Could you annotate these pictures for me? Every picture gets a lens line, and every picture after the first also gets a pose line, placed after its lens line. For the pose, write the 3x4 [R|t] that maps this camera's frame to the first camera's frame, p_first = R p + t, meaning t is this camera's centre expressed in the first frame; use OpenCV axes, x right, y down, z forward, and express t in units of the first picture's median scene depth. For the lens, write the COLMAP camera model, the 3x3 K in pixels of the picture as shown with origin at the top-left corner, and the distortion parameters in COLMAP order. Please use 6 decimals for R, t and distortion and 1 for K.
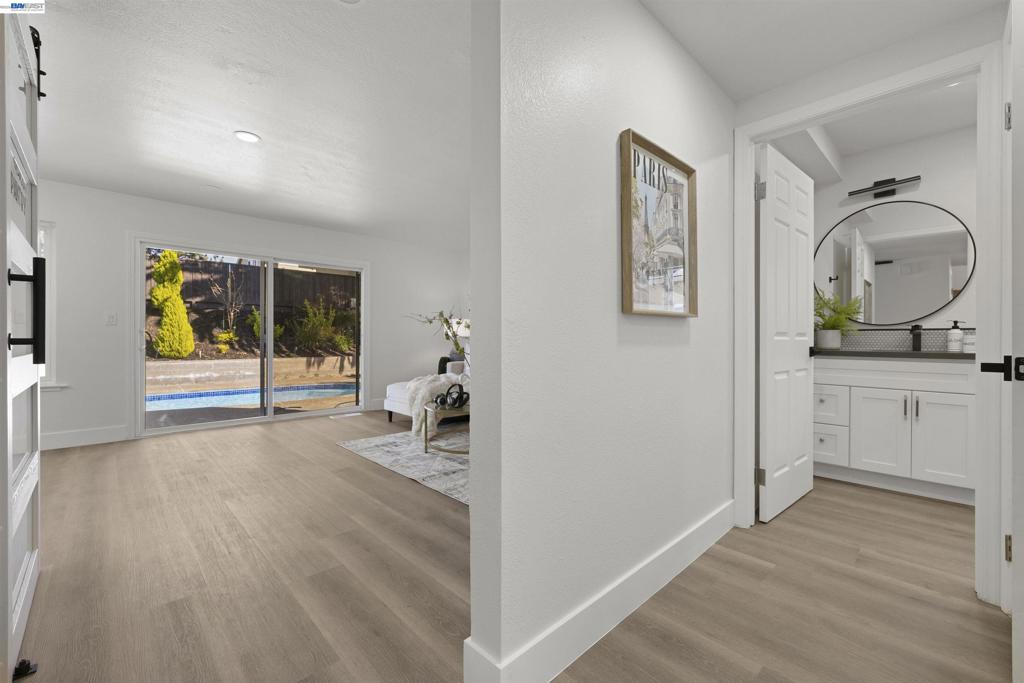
lens RADIAL K [[428.3, 0, 512.0], [0, 428.3, 341.5], [0, 0, 1]] dist [0.000888, -0.000917]
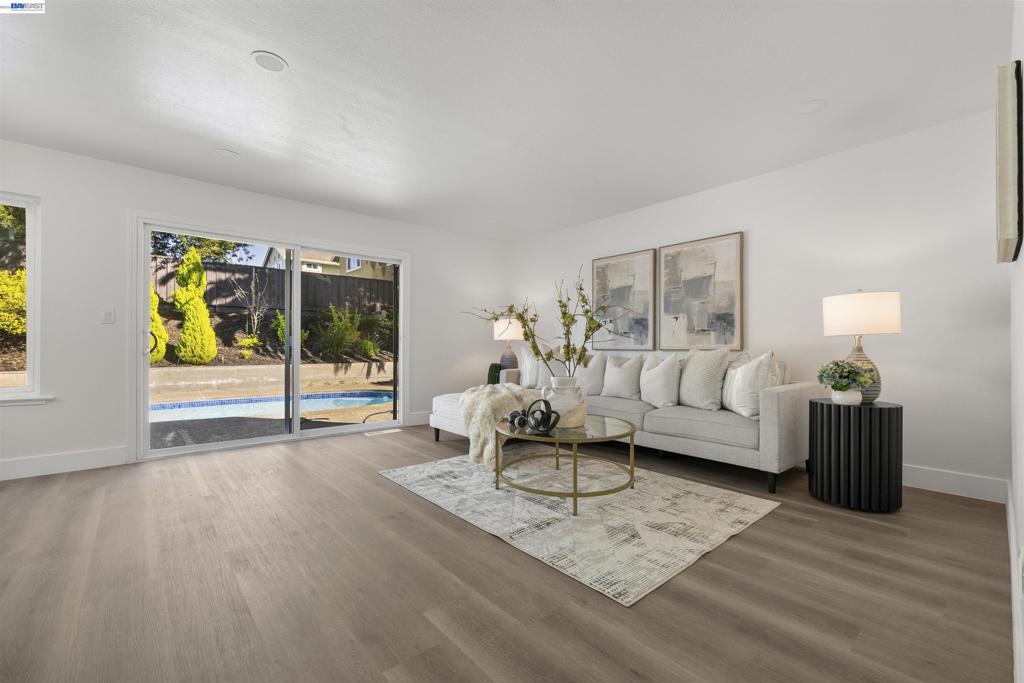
lens RADIAL K [[428.3, 0, 512.0], [0, 428.3, 341.5], [0, 0, 1]] dist [0.000888, -0.000917]
pose [[0.999136, 0.000192, -0.041562, -0.089854], [-0.000803, 0.999892, -0.014684, 0.004963], [0.041555, 0.014705, 0.999028, 0.147258]]
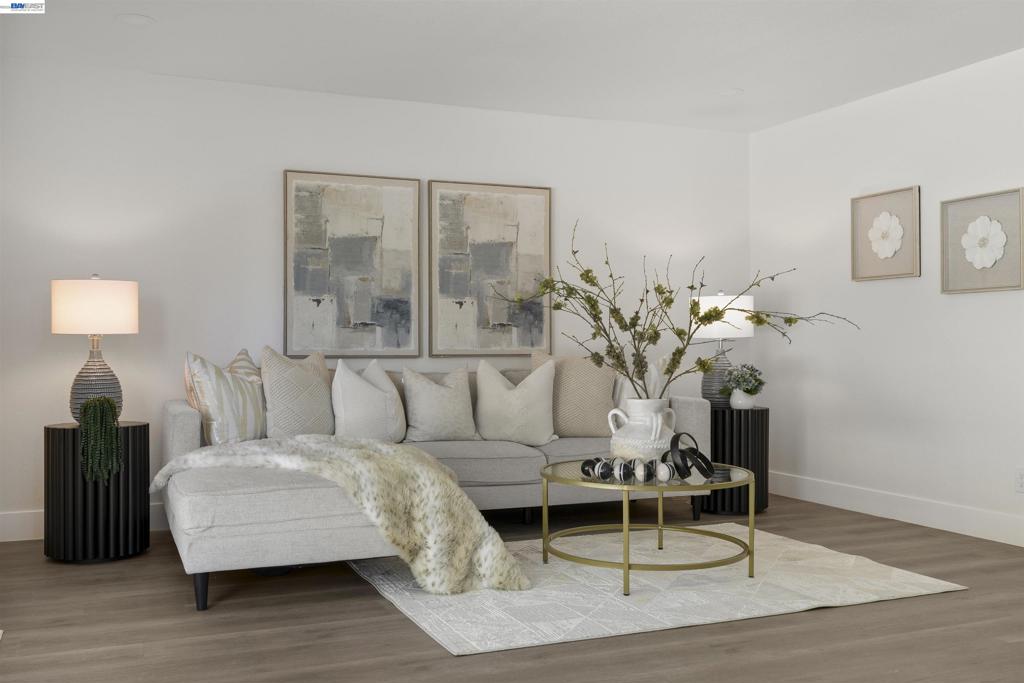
lens RADIAL K [[984.7, 0, 512.0], [0, 984.7, 341.5], [0, 0, 1]] dist [-0.001480, 0.010110]
pose [[0.347654, 0.001400, 0.937622, -0.779157], [0.004935, 0.999982, -0.003323, -0.002669], [-0.937610, 0.005782, 0.347641, 0.480769]]
